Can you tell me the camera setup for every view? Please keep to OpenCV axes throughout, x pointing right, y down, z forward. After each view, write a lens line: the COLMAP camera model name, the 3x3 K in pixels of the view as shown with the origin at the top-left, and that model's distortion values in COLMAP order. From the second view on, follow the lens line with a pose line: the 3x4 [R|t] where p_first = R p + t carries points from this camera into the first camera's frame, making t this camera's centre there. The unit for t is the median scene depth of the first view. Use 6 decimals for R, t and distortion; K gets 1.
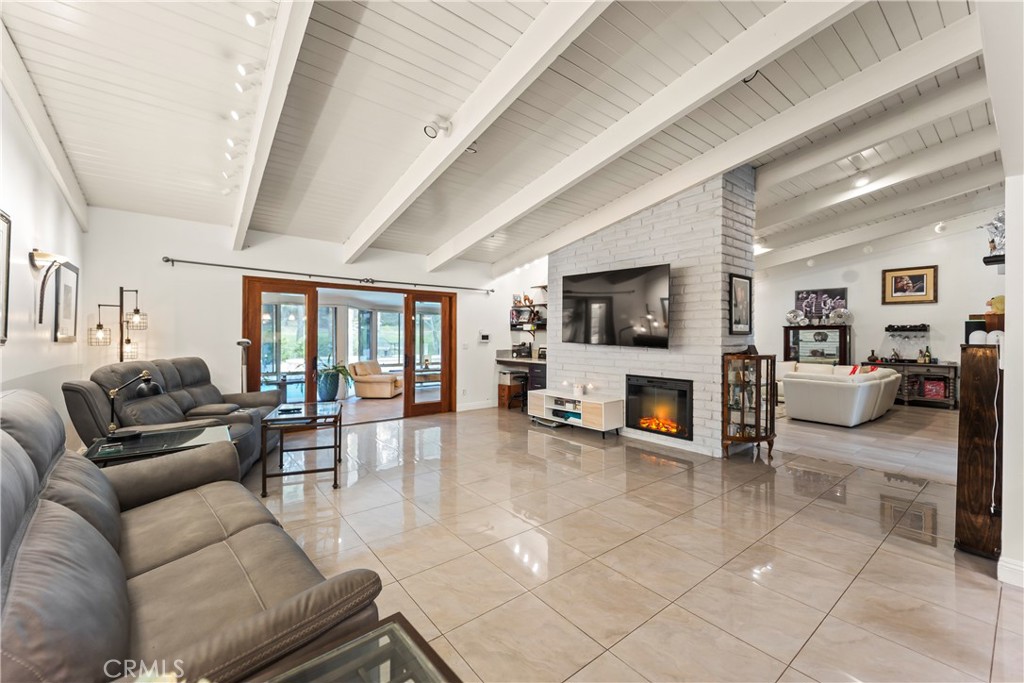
lens RADIAL K [[411.5, 0, 519.4], [0, 411.5, 334.2], [0, 0, 1]] dist [0.009844, -0.006212]
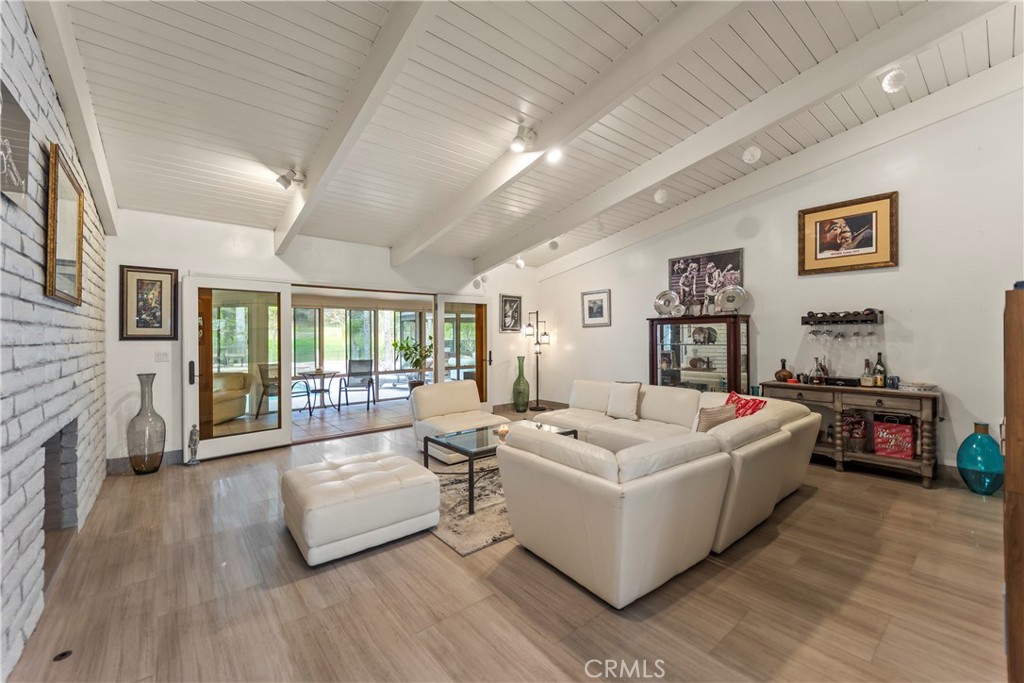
lens RADIAL K [[411.5, 0, 513.5], [0, 411.5, 335.0], [0, 0, 1]] dist [0.009844, -0.006212]
pose [[0.999789, -0.007570, 0.019112, 0.510686], [0.007631, 0.999966, -0.003131, 0.005357], [-0.019088, 0.003276, 0.999812, 0.483902]]
